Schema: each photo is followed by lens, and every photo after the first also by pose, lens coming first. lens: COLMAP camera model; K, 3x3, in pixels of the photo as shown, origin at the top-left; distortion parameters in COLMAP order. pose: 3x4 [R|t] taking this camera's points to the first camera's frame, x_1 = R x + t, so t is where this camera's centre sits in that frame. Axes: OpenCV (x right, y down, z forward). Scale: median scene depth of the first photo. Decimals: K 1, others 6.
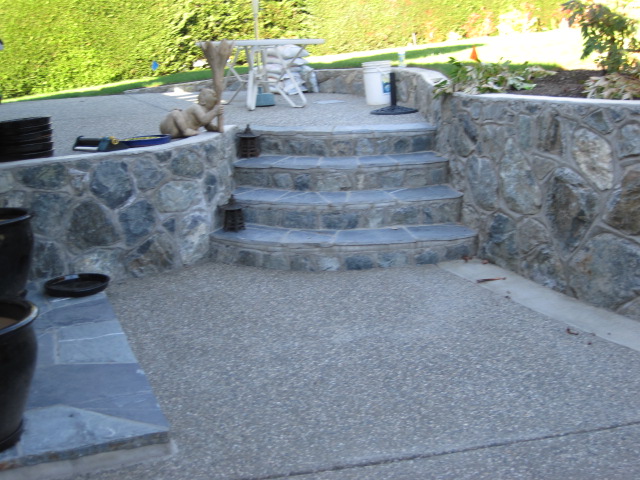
lens RADIAL K [[874.9, 0, 320.0], [0, 874.9, 240.0], [0, 0, 1]] dist [-0.137025, -0.016094]
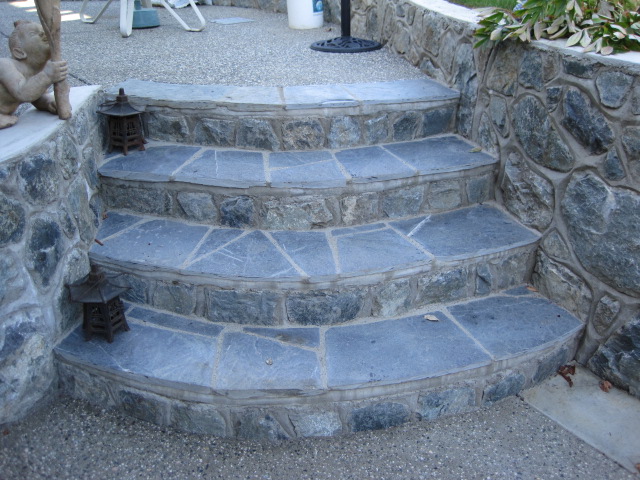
lens RADIAL K [[659.8, 0, 320.0], [0, 659.8, 240.0], [0, 0, 1]] dist [-0.135426, 0.026050]
pose [[0.980131, -0.043389, 0.193549, -0.047801], [0.003725, 0.979636, 0.200748, -0.128418], [-0.198318, -0.196038, 0.960333, 0.624369]]
